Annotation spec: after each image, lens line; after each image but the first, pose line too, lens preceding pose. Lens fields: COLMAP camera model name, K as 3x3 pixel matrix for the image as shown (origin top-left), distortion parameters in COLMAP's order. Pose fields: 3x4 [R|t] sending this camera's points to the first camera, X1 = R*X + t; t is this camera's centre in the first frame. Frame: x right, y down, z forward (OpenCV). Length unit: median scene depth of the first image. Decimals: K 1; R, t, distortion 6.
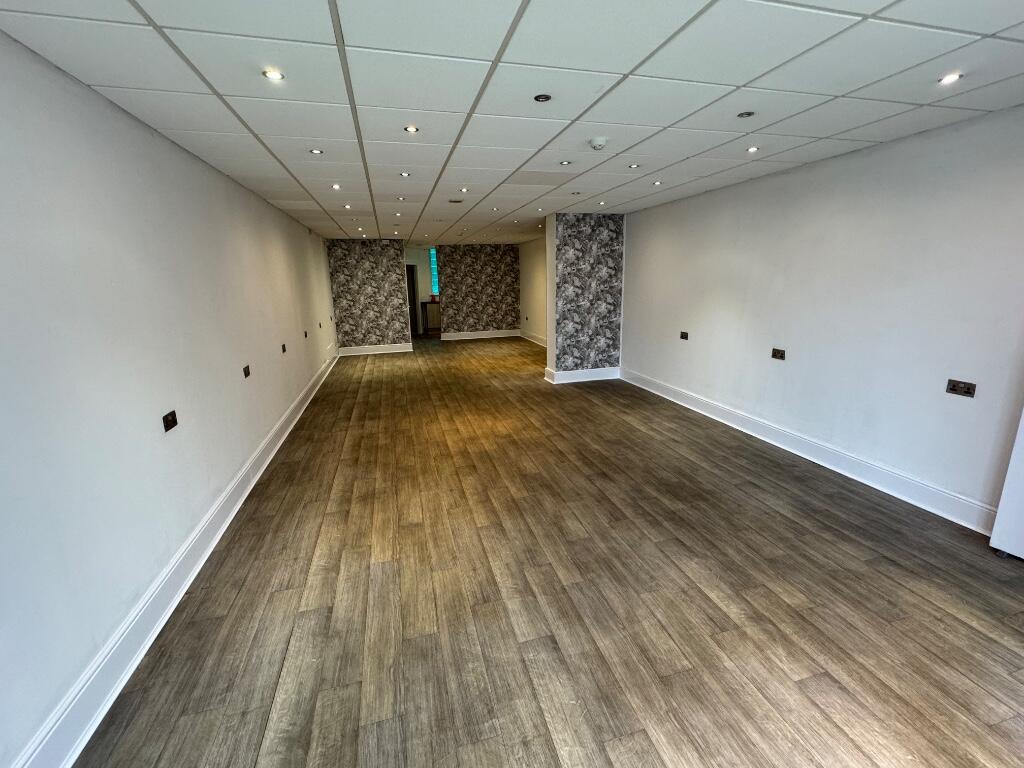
lens RADIAL K [[447.8, 0, 512.0], [0, 447.8, 384.0], [0, 0, 1]] dist [0.000482, 0.000014]
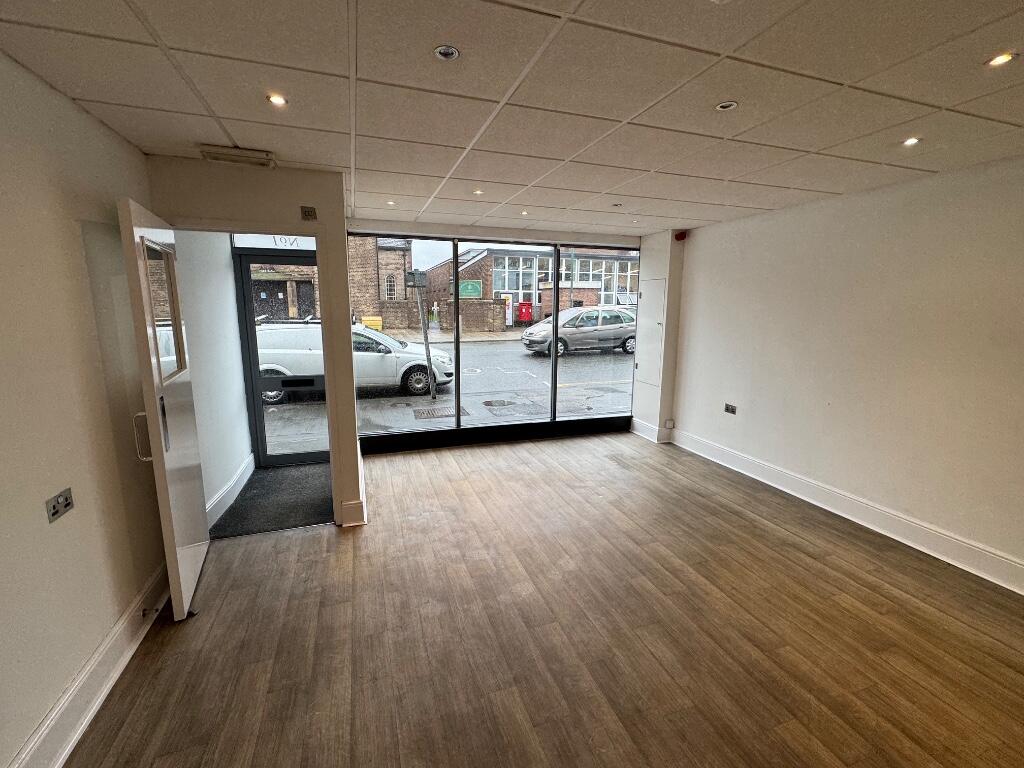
lens RADIAL K [[447.8, 0, 512.0], [0, 447.8, 384.0], [0, 0, 1]] dist [0.000482, 0.000014]
pose [[-0.997666, 0.026301, -0.063012, 0.439570], [-0.000701, 0.918841, 0.394627, -0.389243], [0.068278, 0.393750, -0.916678, 1.573872]]
